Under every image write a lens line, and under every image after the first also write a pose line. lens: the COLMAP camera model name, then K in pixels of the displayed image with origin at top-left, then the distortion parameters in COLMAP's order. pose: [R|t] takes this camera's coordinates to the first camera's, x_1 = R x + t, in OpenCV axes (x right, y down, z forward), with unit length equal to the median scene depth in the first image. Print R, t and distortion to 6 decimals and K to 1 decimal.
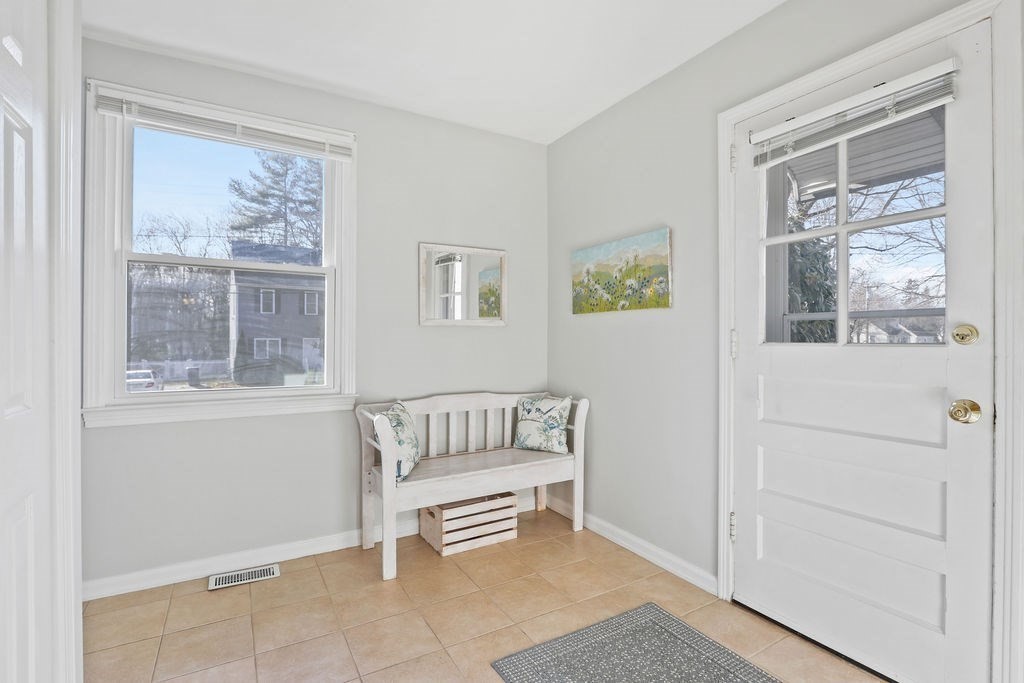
lens RADIAL K [[471.1, 0, 512.0], [0, 471.1, 341.5], [0, 0, 1]] dist [-0.002092, 0.000304]
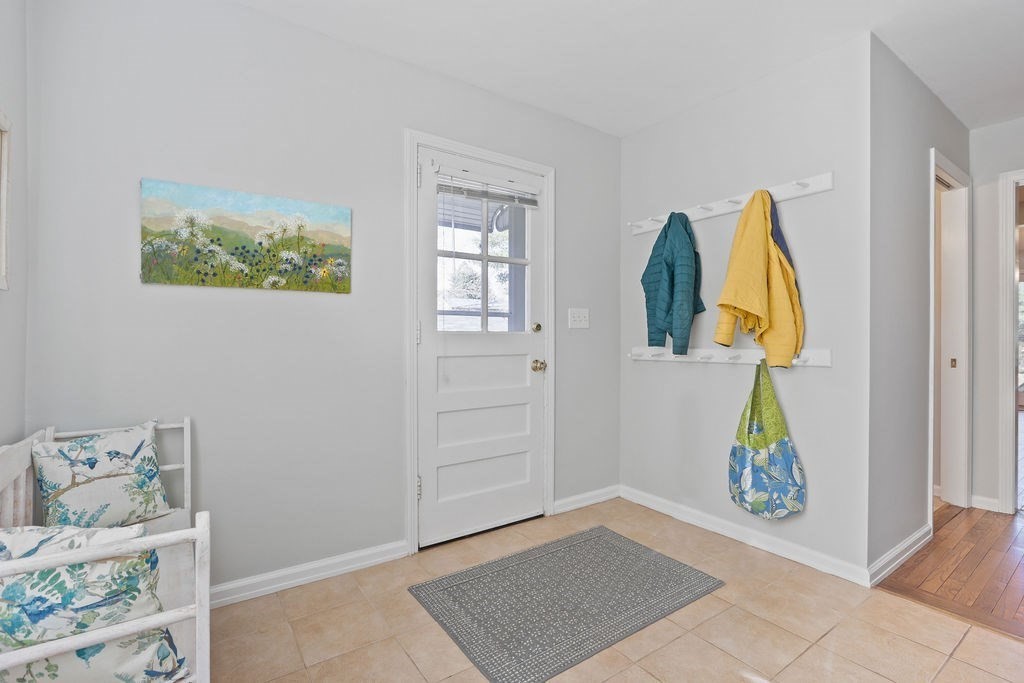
lens RADIAL K [[465.0, 0, 512.0], [0, 465.0, 341.5], [0, 0, 1]] dist [-0.015573, 0.000330]
pose [[-0.054493, -0.005847, 0.998497, -0.549335], [0.004096, 0.999973, 0.006079, 0.017692], [-0.998506, 0.004421, -0.054468, 0.650164]]
